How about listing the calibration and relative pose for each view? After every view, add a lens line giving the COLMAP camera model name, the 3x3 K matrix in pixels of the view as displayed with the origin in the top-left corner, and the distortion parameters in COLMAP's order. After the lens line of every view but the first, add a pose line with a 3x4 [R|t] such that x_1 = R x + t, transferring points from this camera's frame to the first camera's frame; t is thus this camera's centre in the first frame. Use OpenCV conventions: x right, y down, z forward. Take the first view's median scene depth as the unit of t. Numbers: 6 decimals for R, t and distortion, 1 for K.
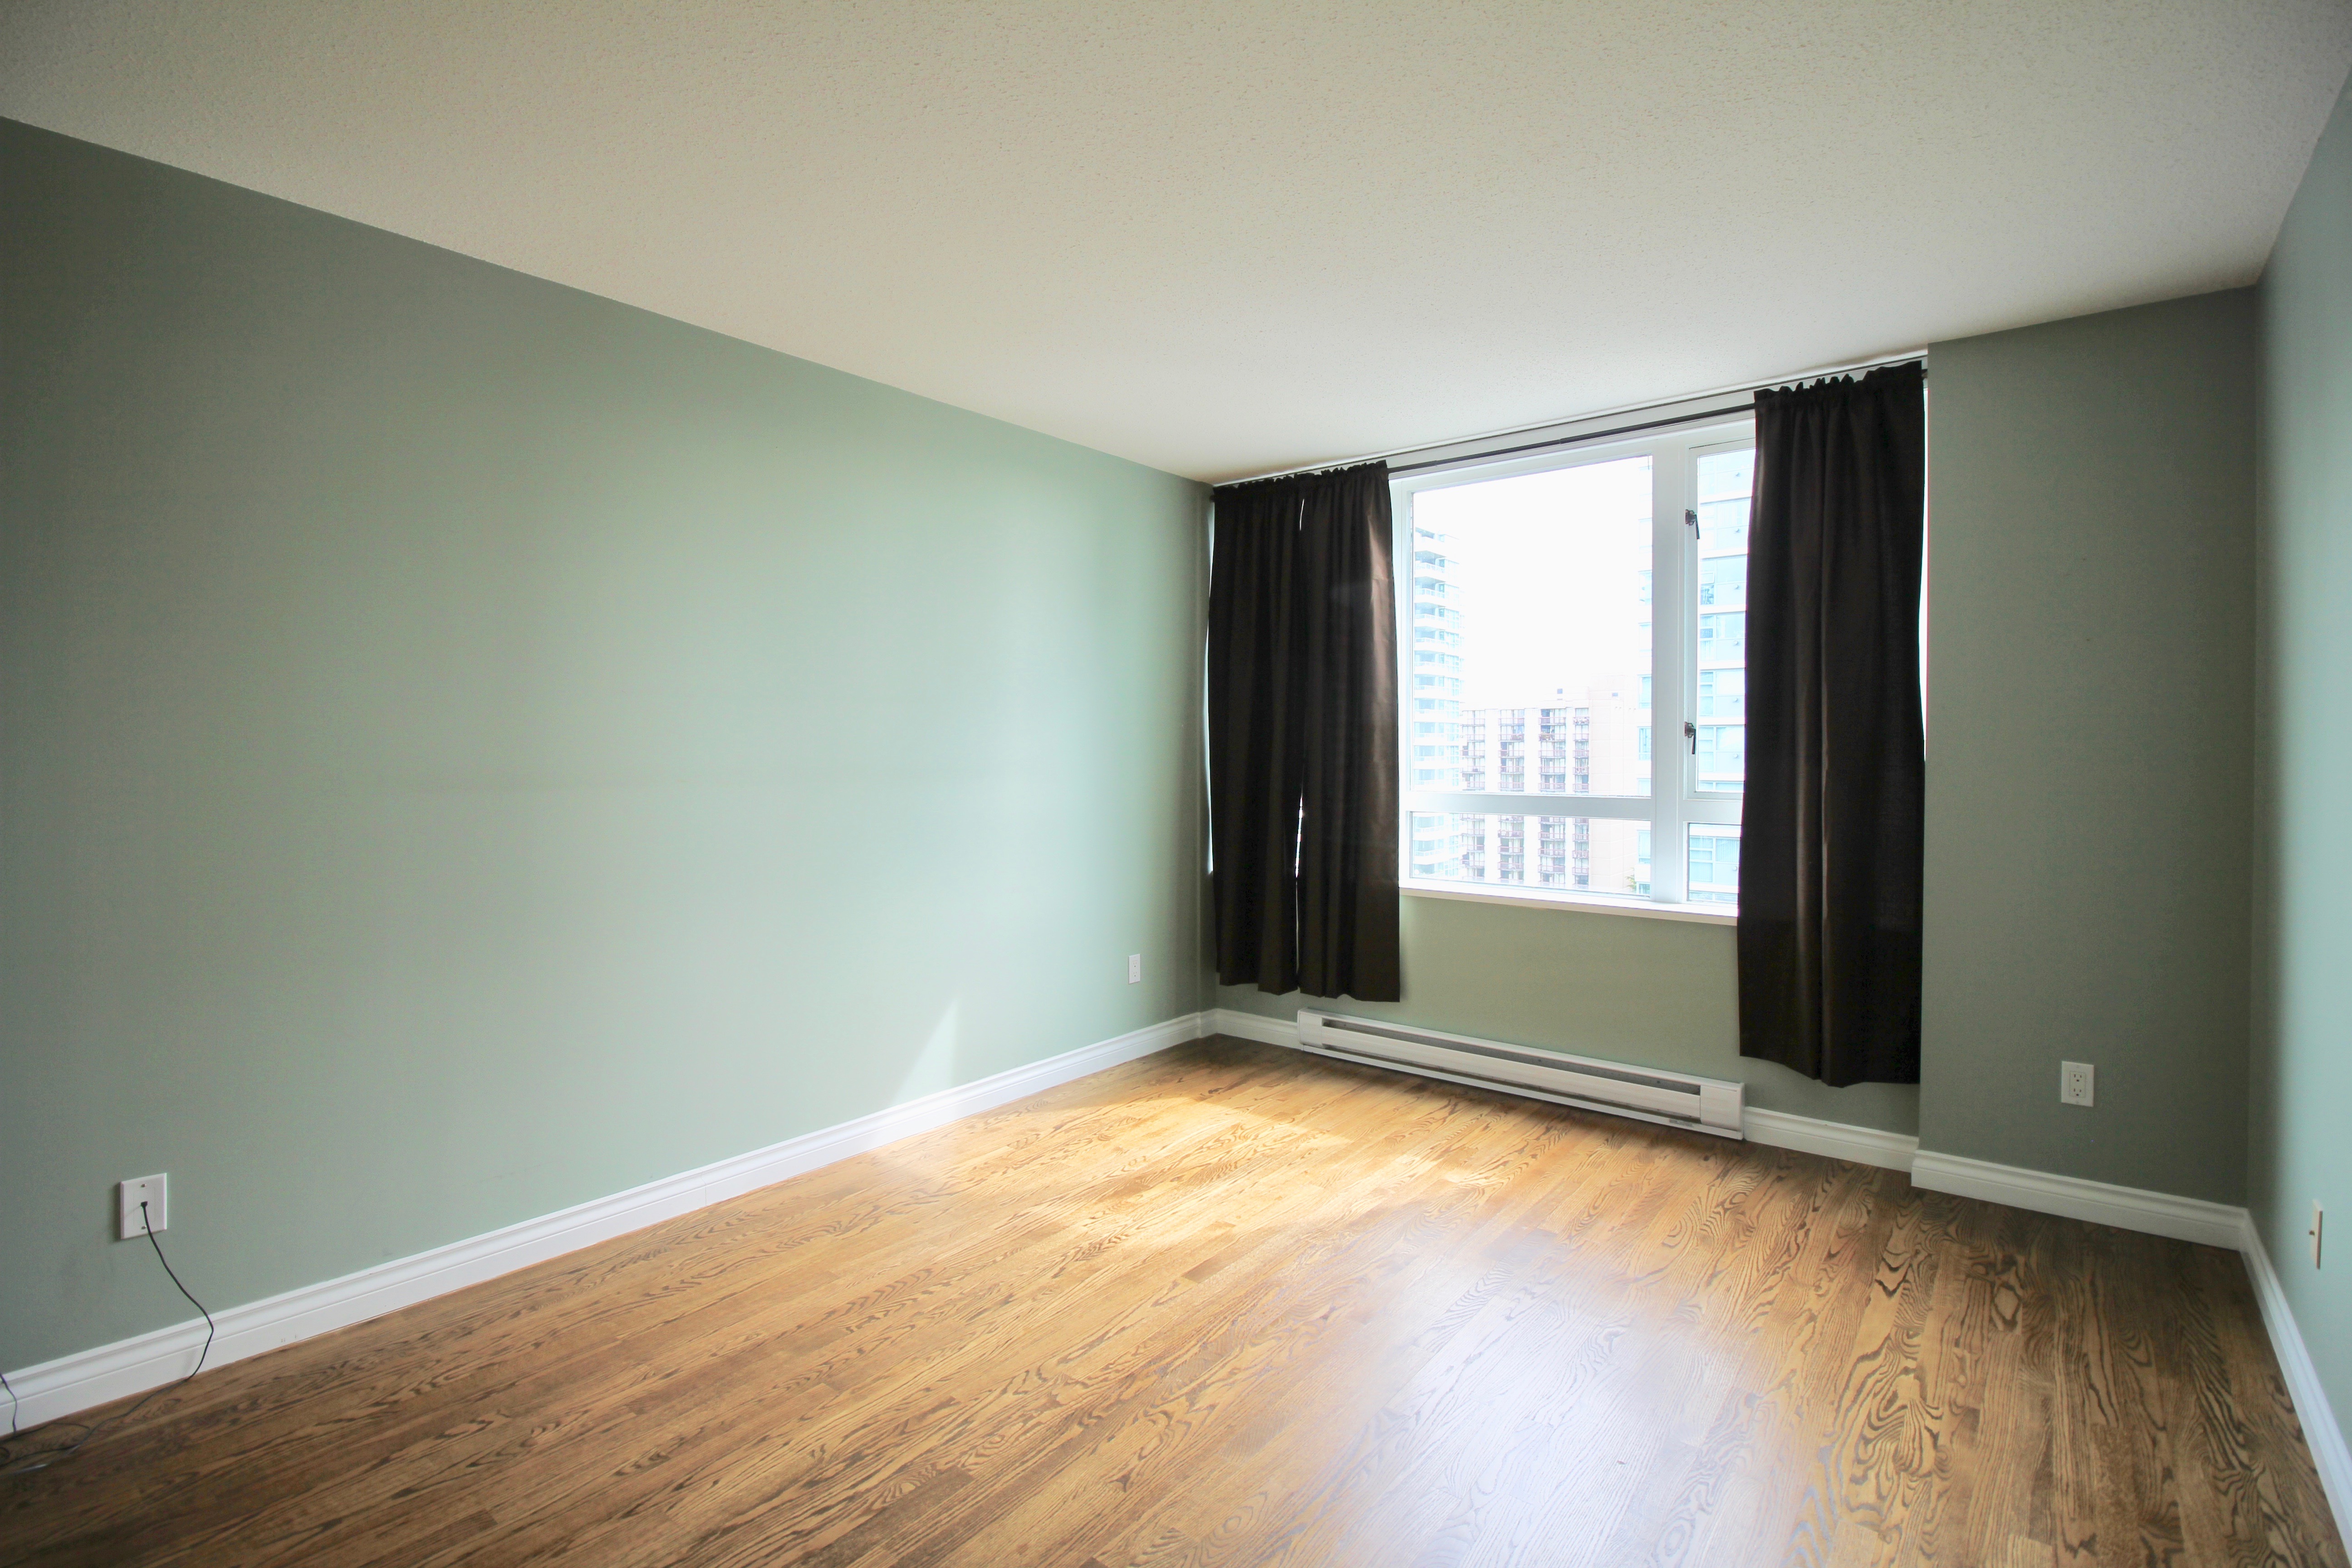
lens RADIAL K [[1088.1, 0, 1177.8], [0, 1088.1, 780.9], [0, 0, 1]] dist [-0.004904, -0.010602]
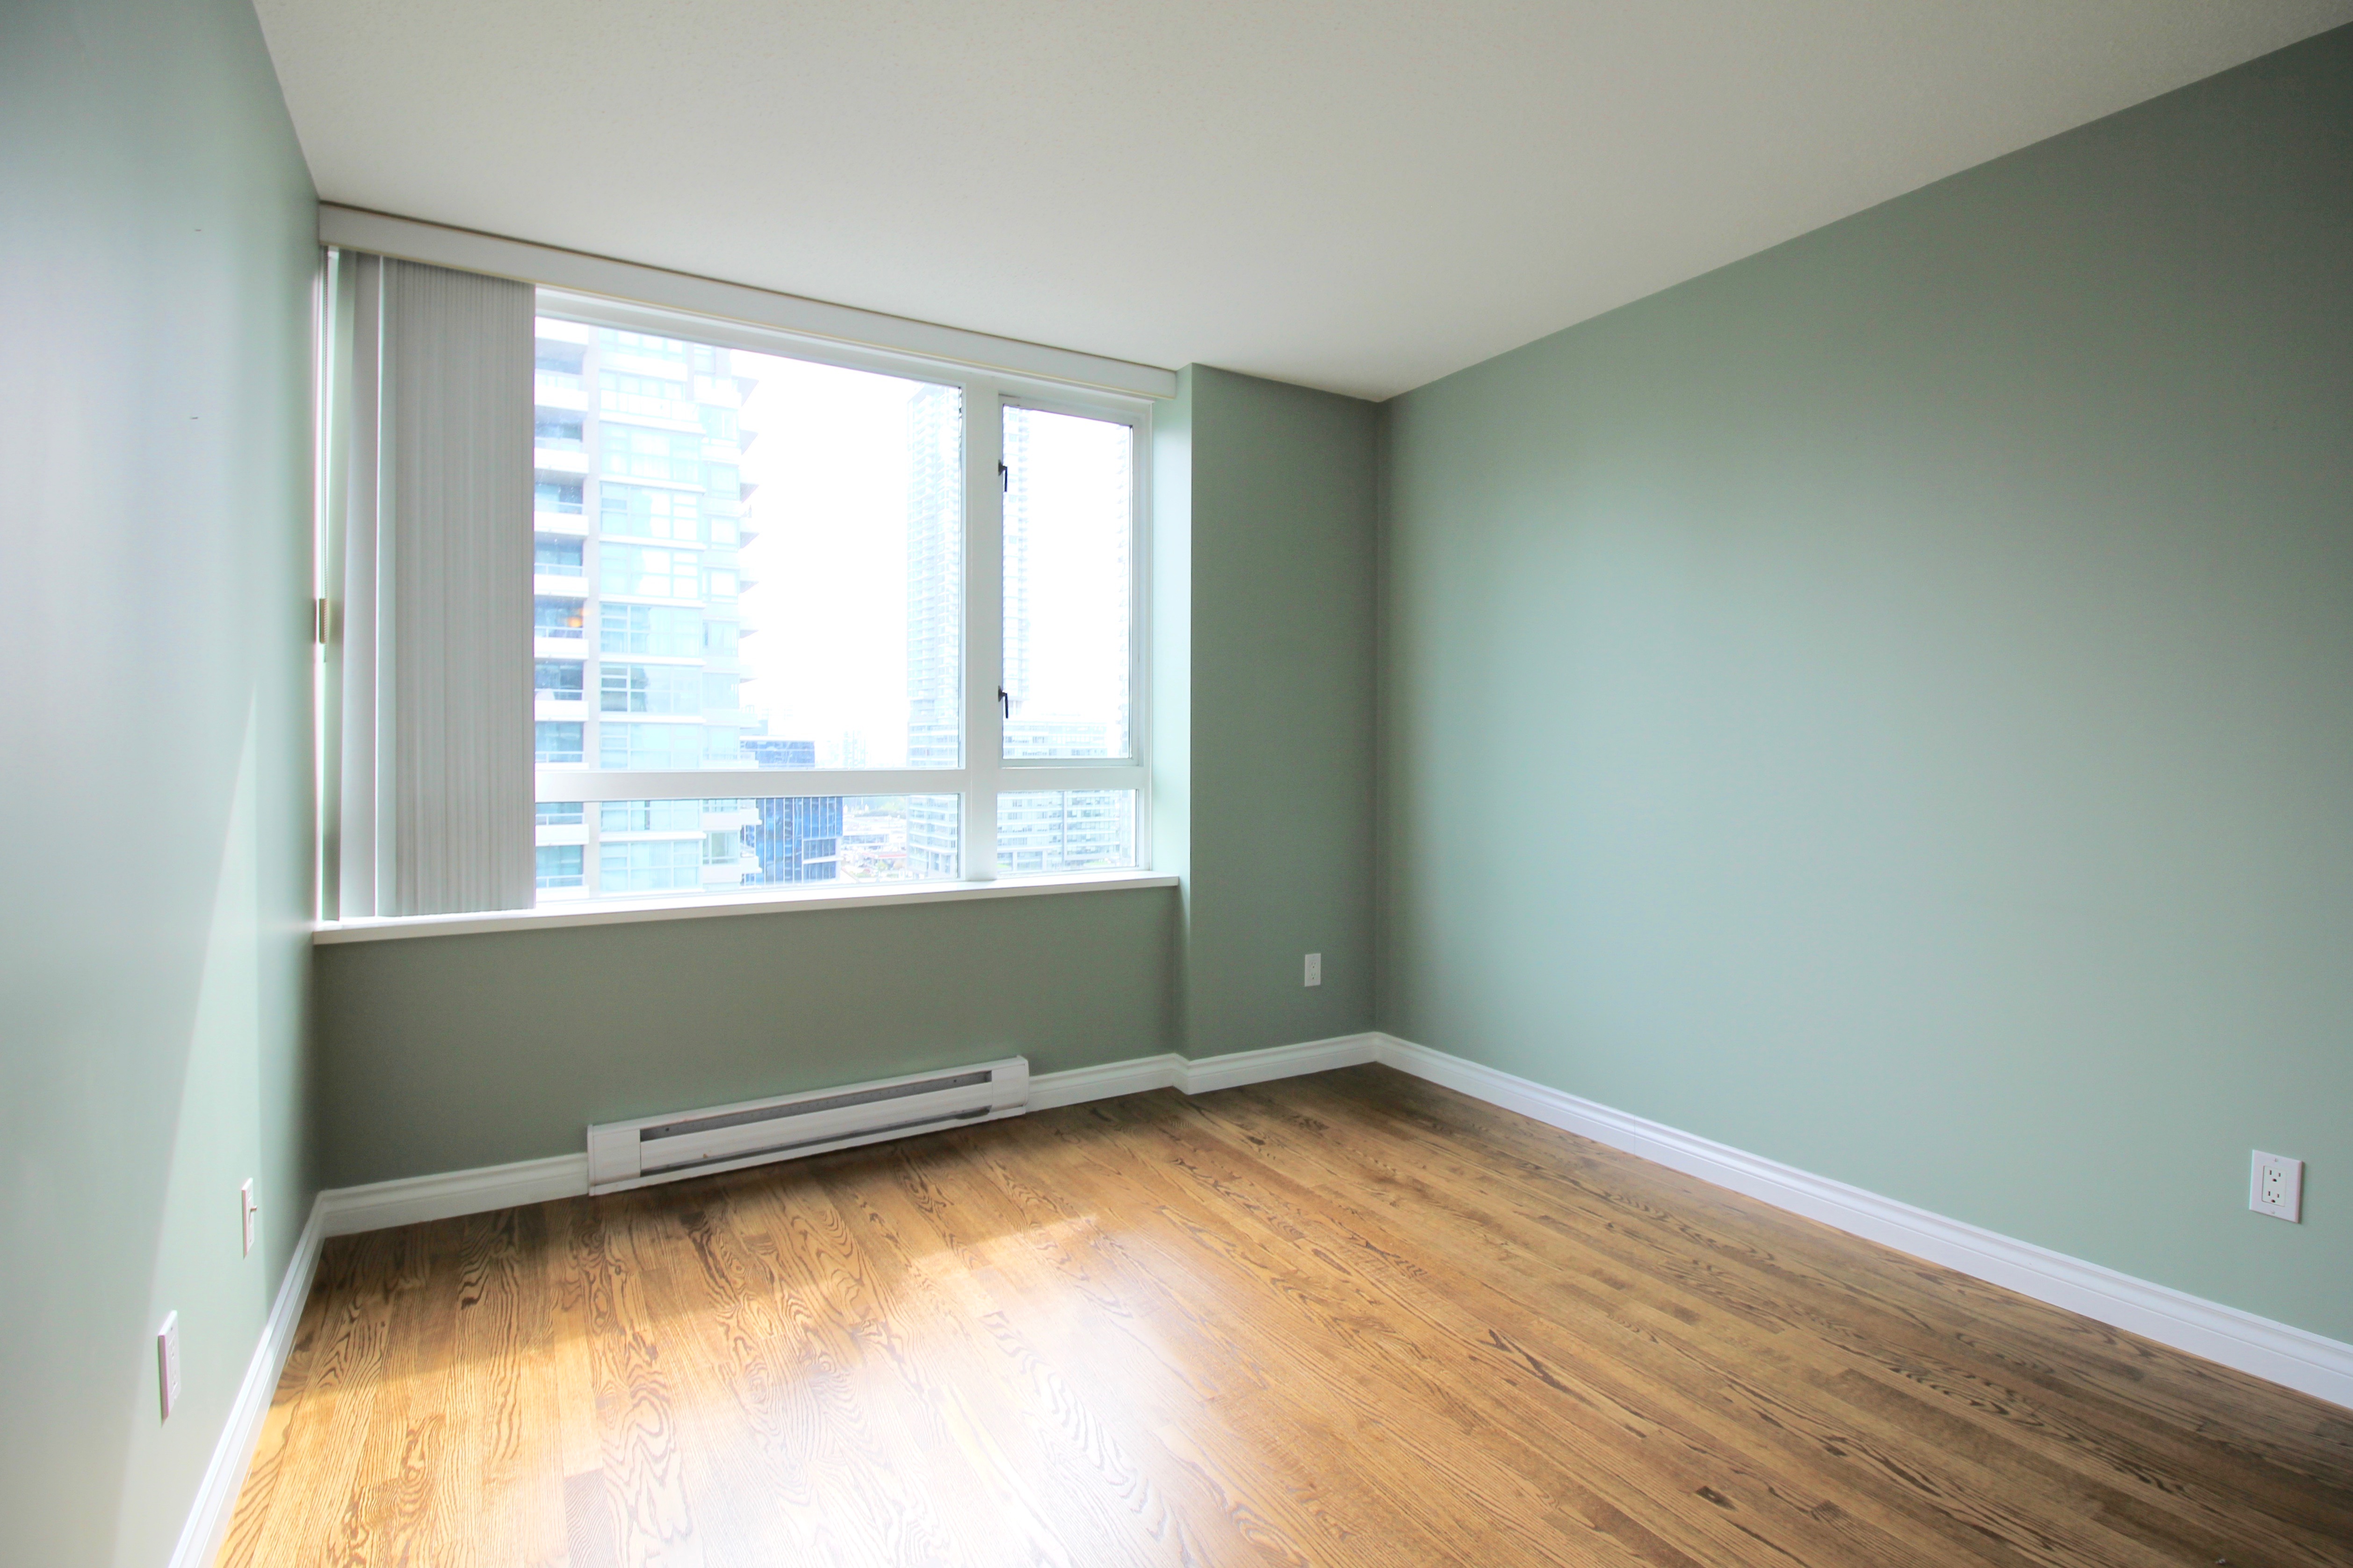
lens RADIAL K [[1124.4, 0, 1218.4], [0, 1124.4, 762.3], [0, 0, 1]] dist [-0.019650, -0.000880]
pose [[0.317890, -0.006428, 0.948106, -0.457007], [0.028389, 0.999593, -0.002741, 0.020474], [-0.947702, 0.027787, 0.317943, 0.574643]]
